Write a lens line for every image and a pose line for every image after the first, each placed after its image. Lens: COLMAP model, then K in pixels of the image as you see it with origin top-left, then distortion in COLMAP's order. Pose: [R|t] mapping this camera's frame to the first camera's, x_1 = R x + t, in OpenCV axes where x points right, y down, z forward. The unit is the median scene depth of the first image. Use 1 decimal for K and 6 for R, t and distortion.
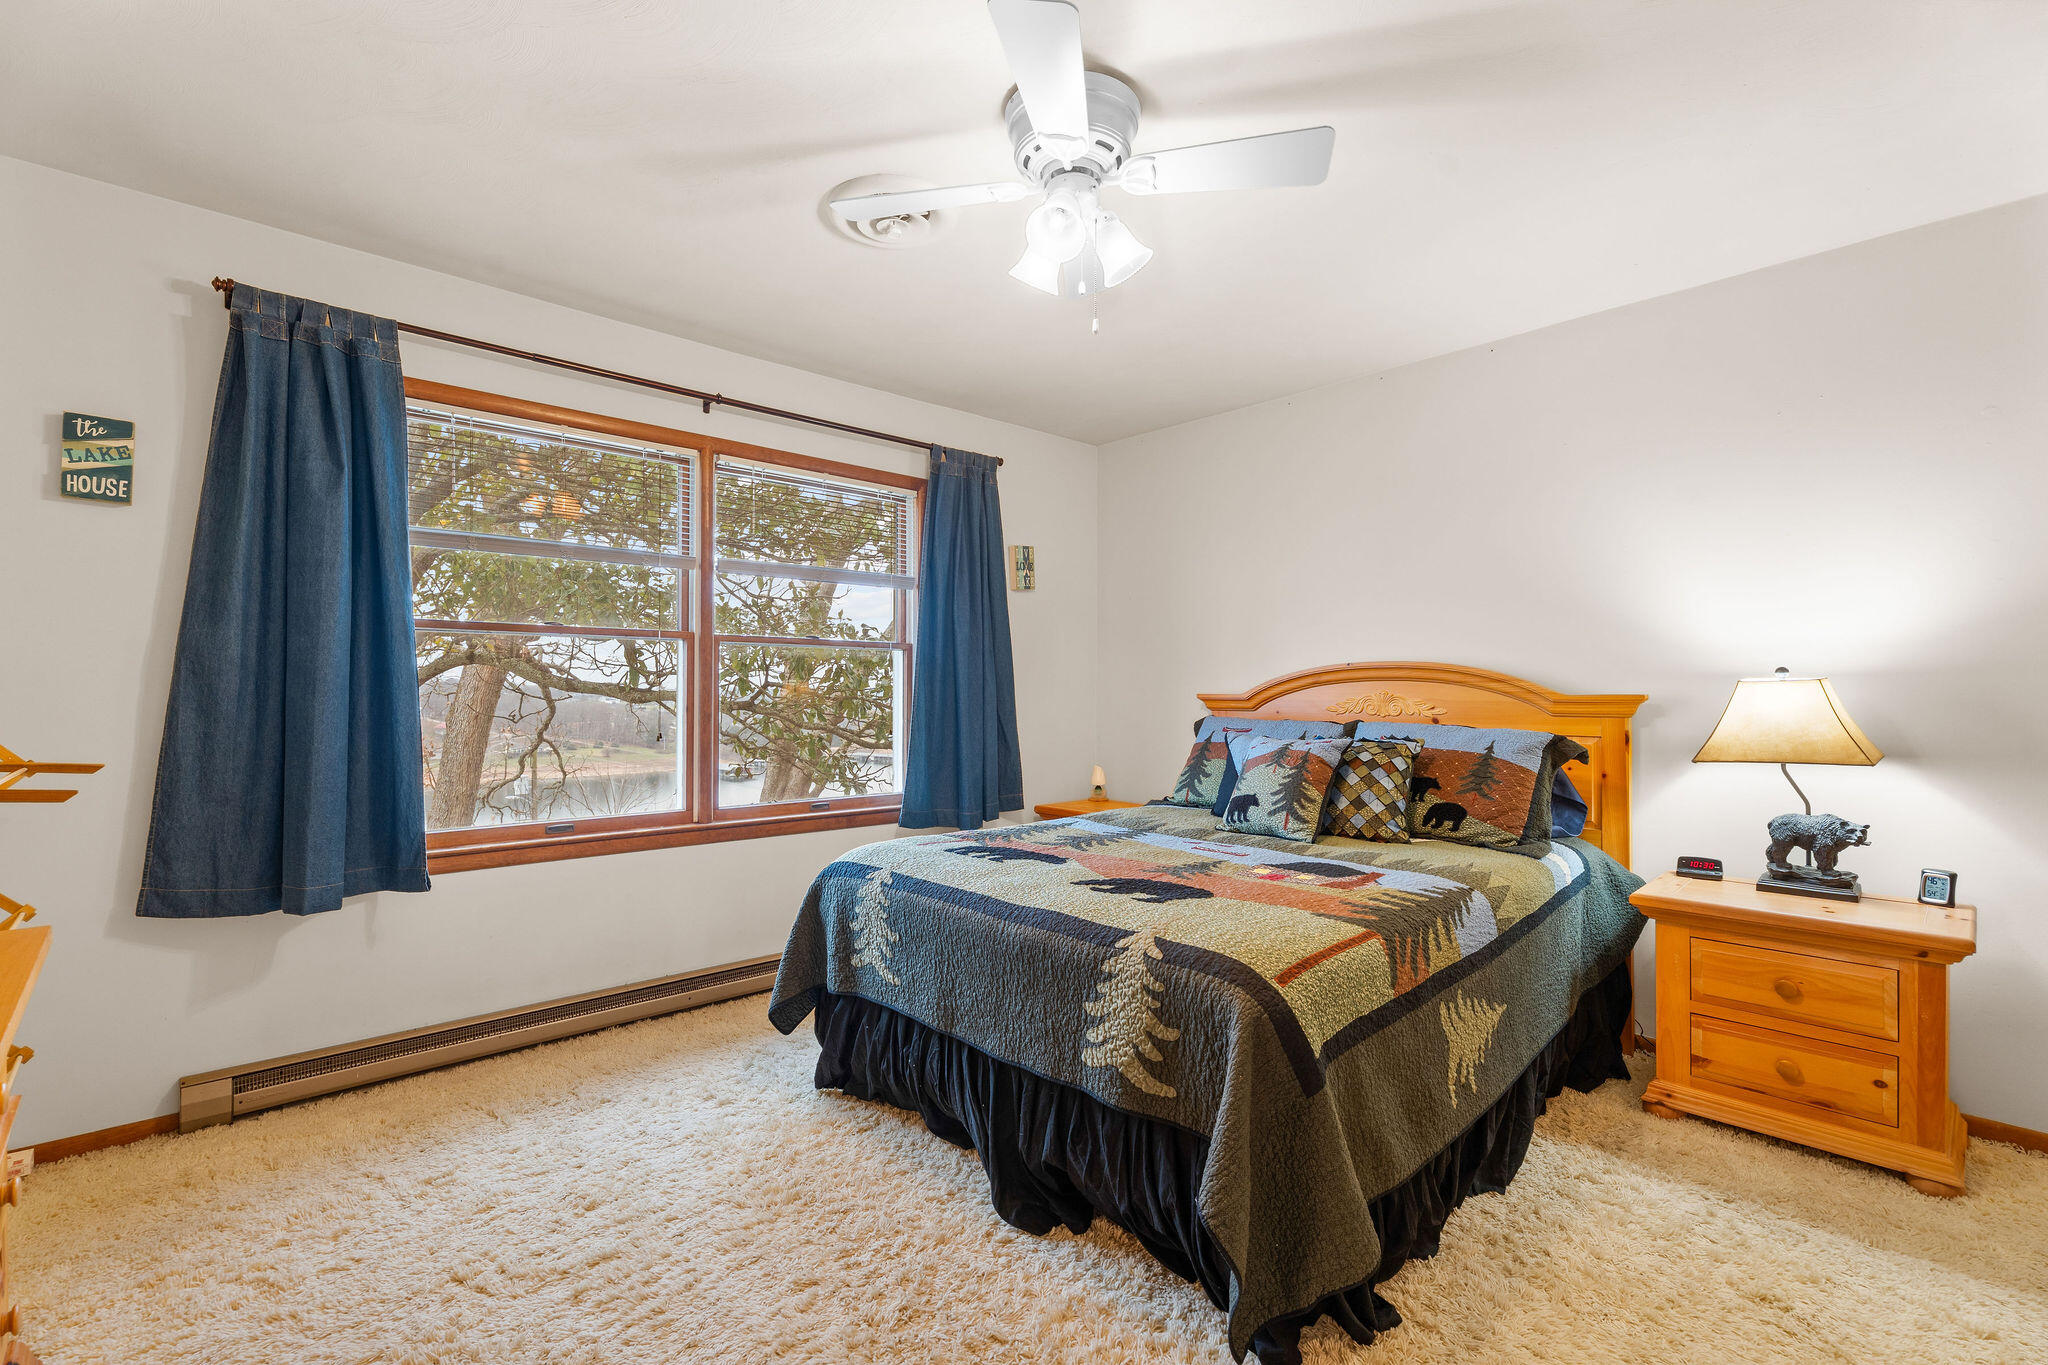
lens RADIAL K [[919.4, 0, 1021.7], [0, 919.4, 688.6], [0, 0, 1]] dist [-0.000617, -0.000537]
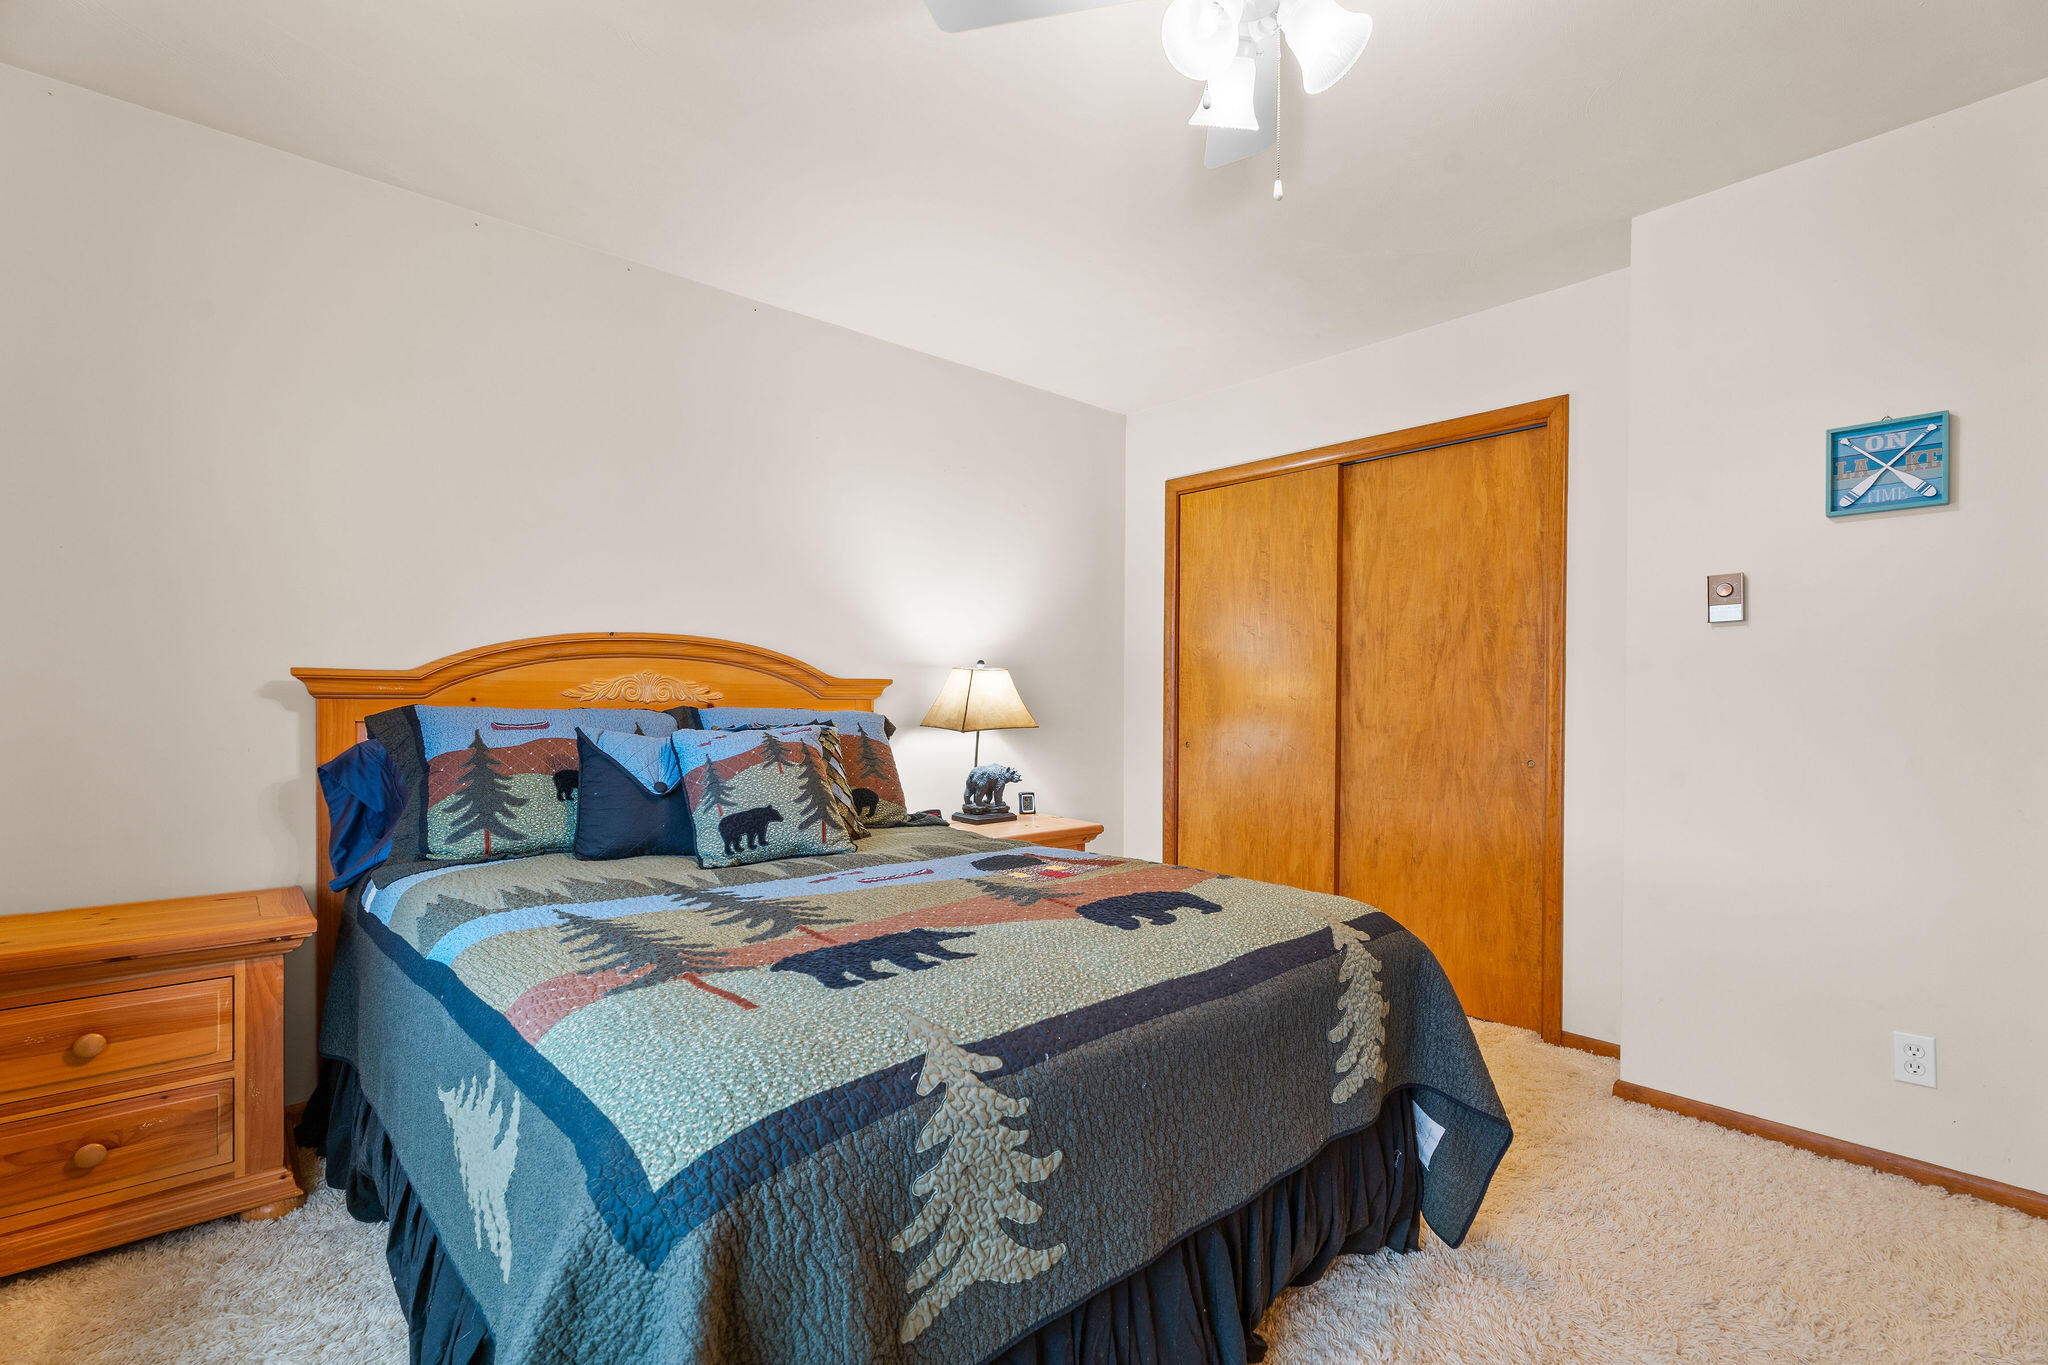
lens RADIAL K [[919.4, 0, 1021.7], [0, 919.4, 688.6], [0, 0, 1]] dist [-0.000617, -0.000537]
pose [[0.007888, 0.008792, 0.999930, -0.499510], [-0.009580, 0.999916, -0.008717, 0.027678], [-0.999923, -0.009510, 0.007971, 0.835326]]
